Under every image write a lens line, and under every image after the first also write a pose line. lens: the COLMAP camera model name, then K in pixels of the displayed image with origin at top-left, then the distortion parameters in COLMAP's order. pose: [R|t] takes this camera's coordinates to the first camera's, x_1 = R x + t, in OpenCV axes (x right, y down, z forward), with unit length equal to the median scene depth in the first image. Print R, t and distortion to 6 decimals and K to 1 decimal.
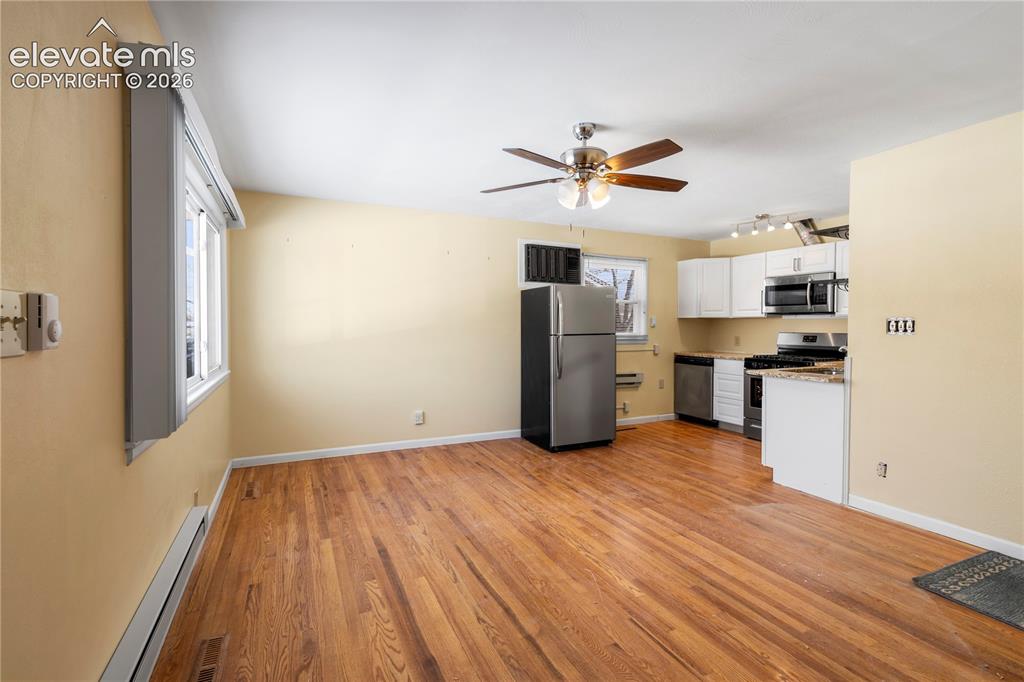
lens RADIAL K [[468.2, 0, 510.9], [0, 468.2, 336.2], [0, 0, 1]] dist [-0.004328, 0.001233]
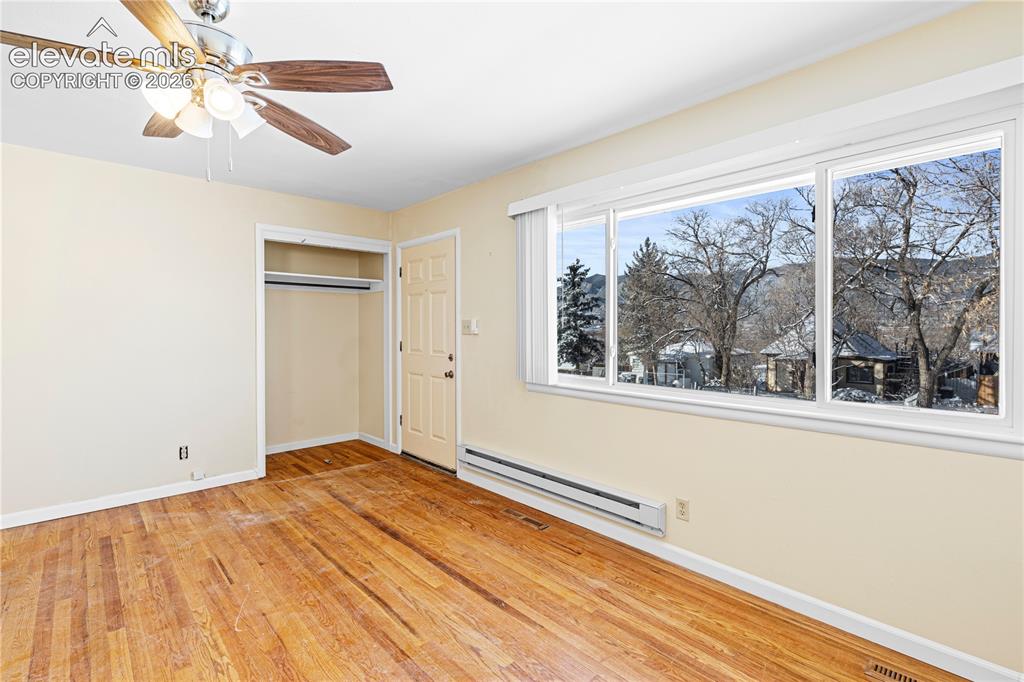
lens RADIAL K [[468.2, 0, 510.7], [0, 468.2, 334.4], [0, 0, 1]] dist [-0.004328, 0.001233]
pose [[-0.954049, 0.002869, -0.299637, -0.024284], [-0.009241, 0.999197, 0.038991, -0.025504], [0.299508, 0.039968, -0.953256, 1.016420]]
